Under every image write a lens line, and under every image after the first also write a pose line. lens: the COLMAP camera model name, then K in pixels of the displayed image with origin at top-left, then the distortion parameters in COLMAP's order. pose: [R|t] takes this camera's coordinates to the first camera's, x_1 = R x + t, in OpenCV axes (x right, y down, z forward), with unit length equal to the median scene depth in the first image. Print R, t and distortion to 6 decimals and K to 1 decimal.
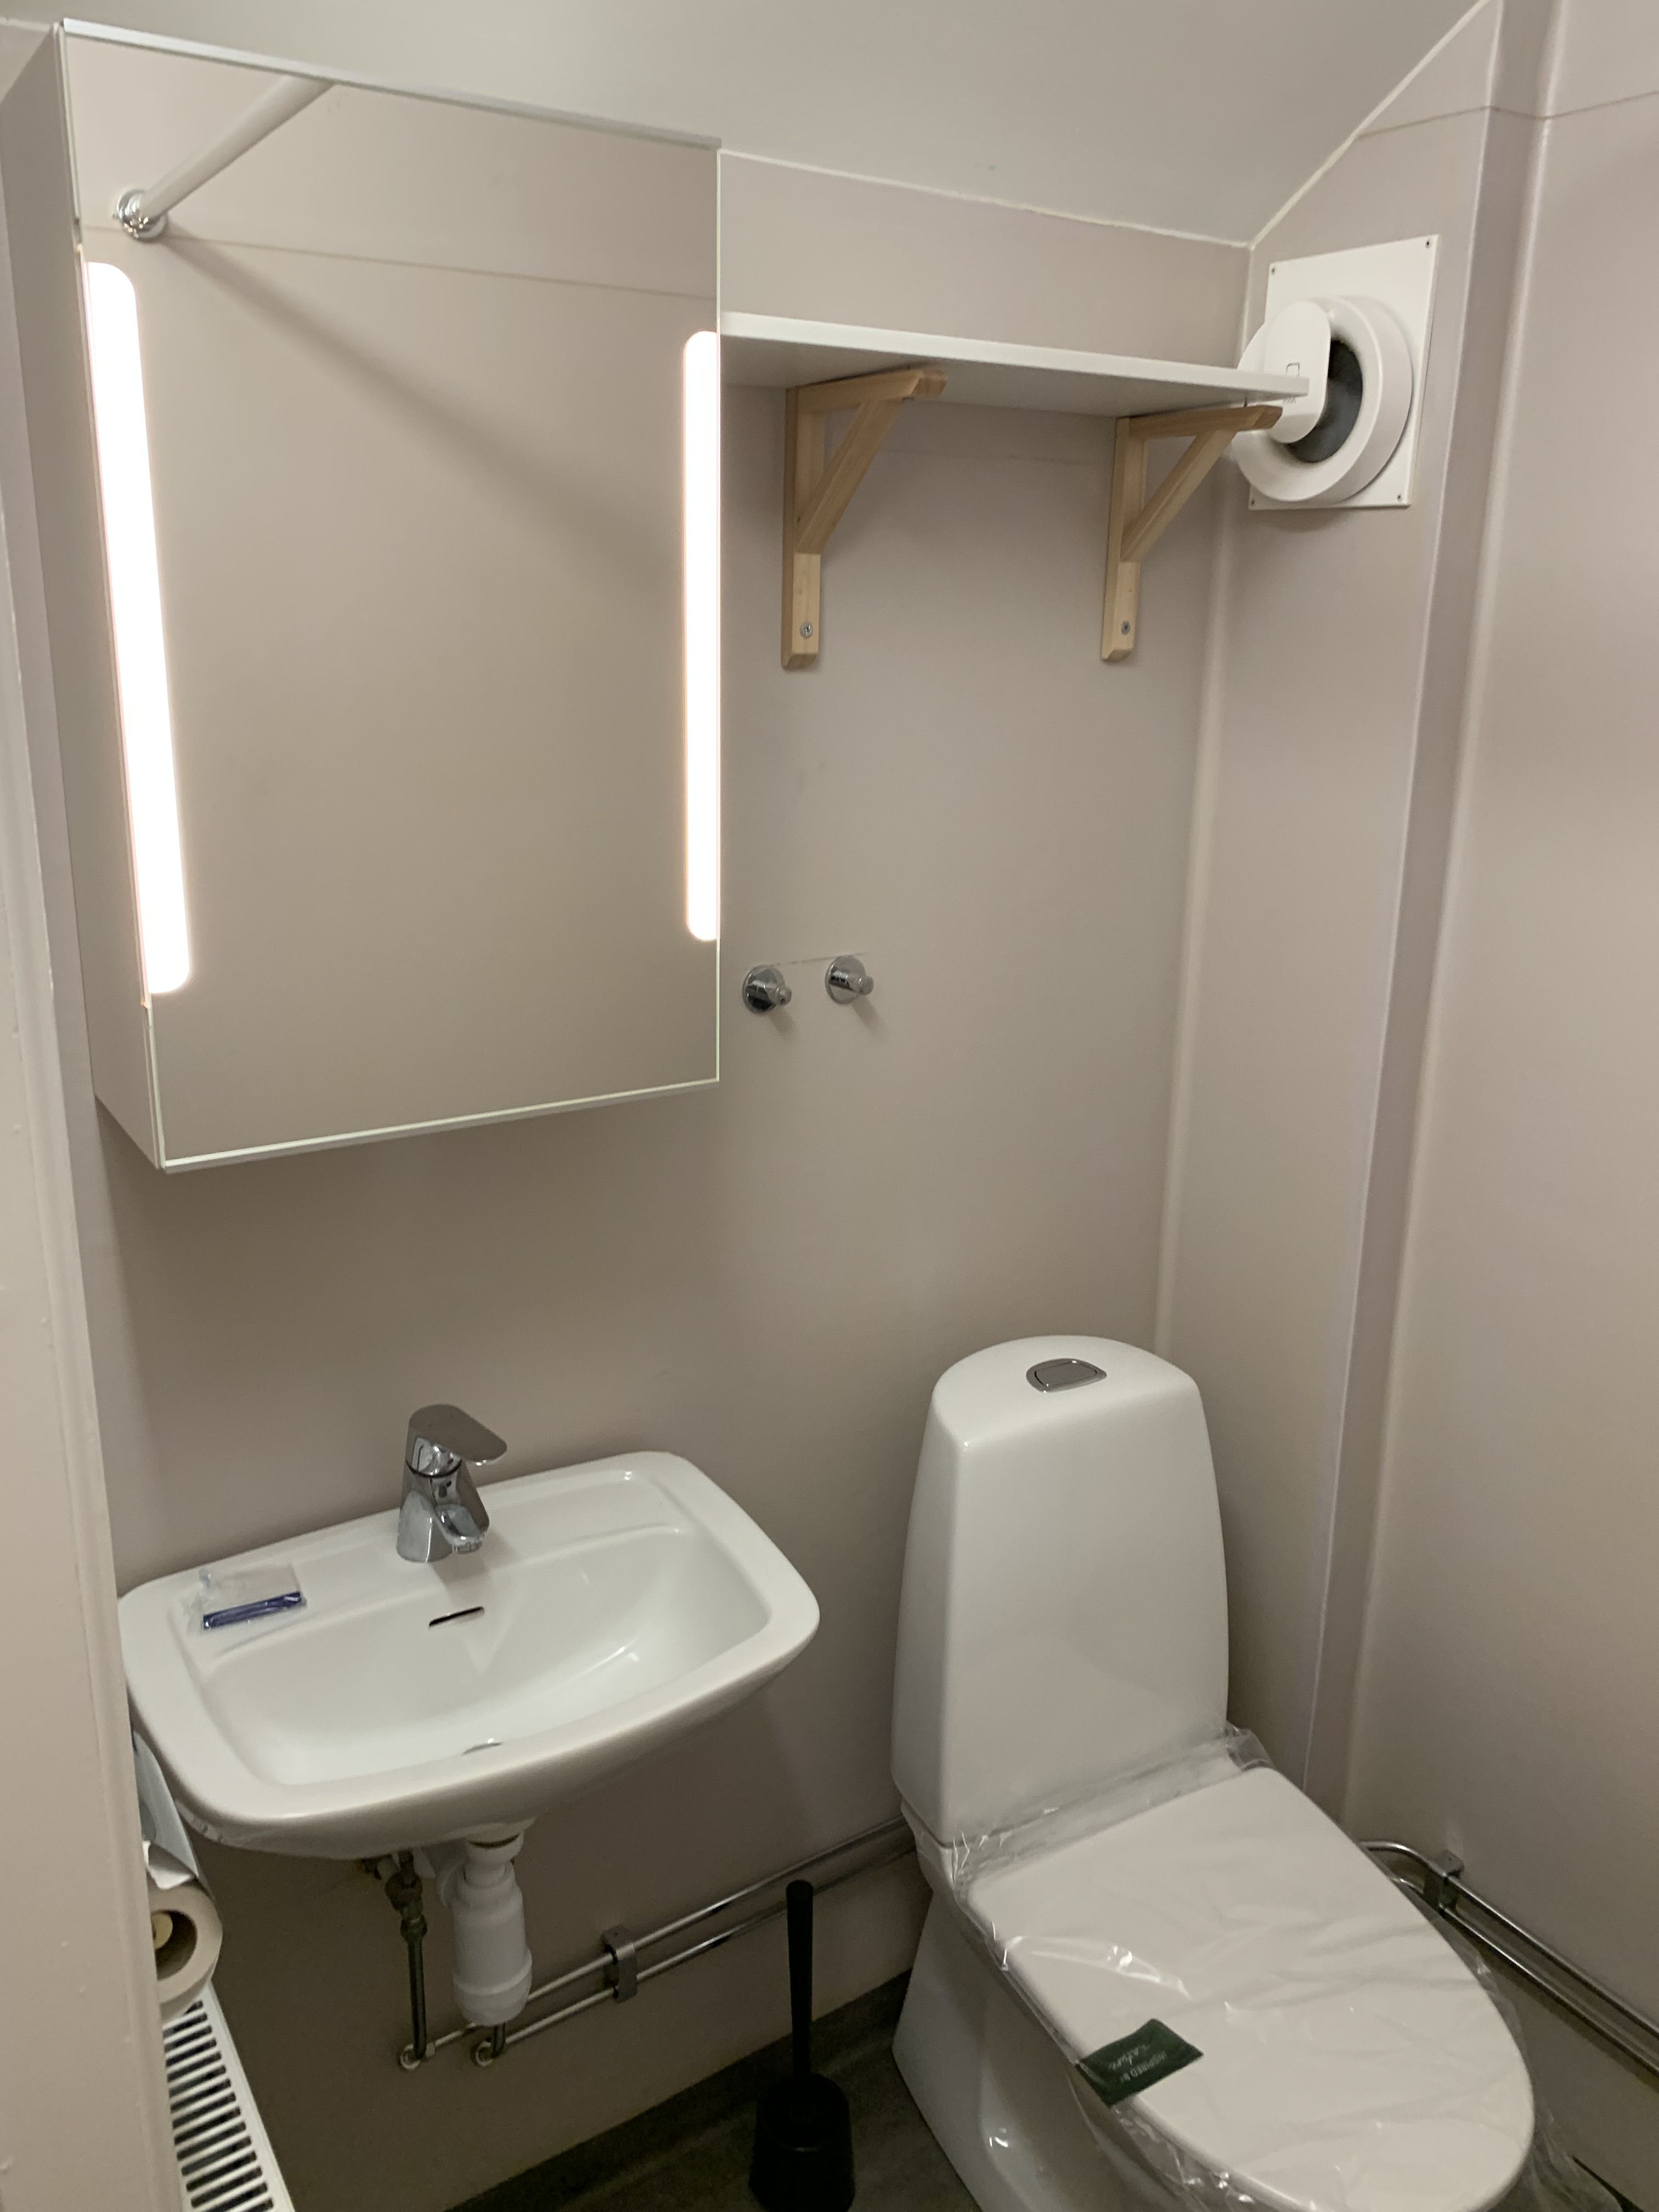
lens RADIAL K [[1693.6, 0, 829.5], [0, 1693.6, 1106.0], [0, 0, 1]] dist [0.017015, -0.001799]
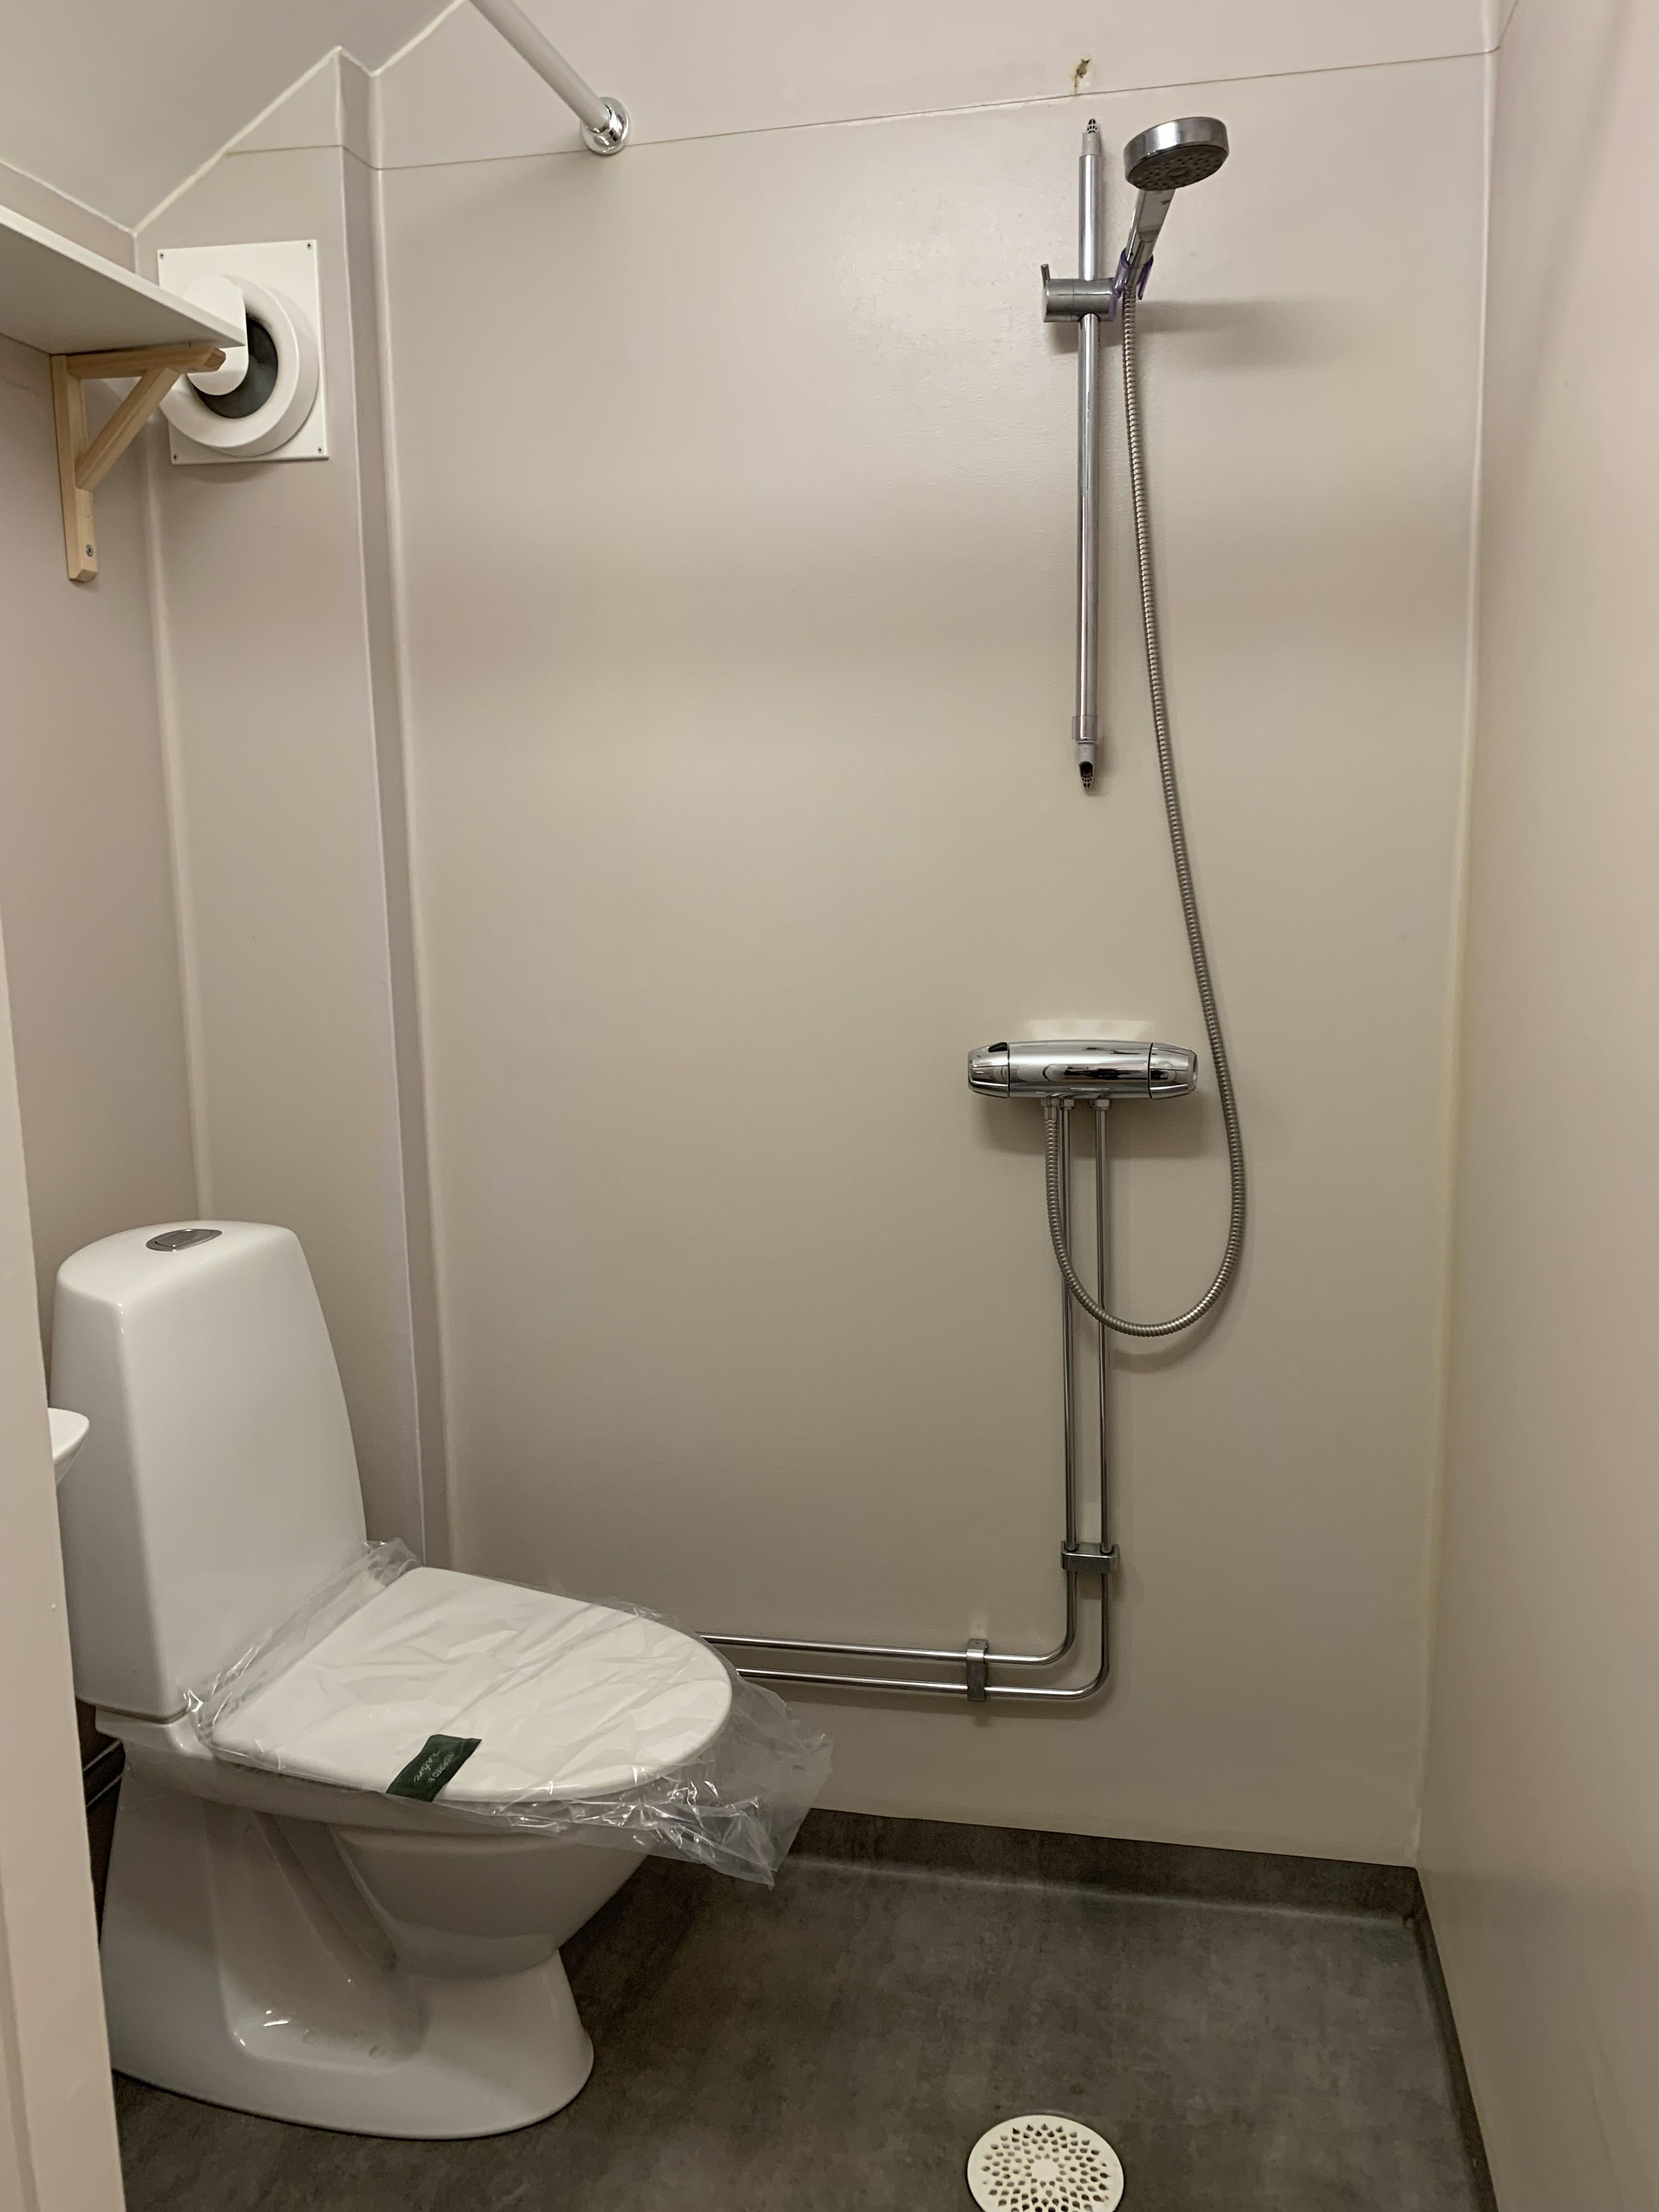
lens RADIAL K [[1693.6, 0, 829.5], [0, 1693.6, 1106.0], [0, 0, 1]] dist [0.017015, -0.001799]
pose [[0.715412, -0.143624, 0.683782, -0.293545], [0.223403, 0.974292, -0.029094, 0.208806], [-0.662024, 0.173573, 0.729106, -0.041729]]
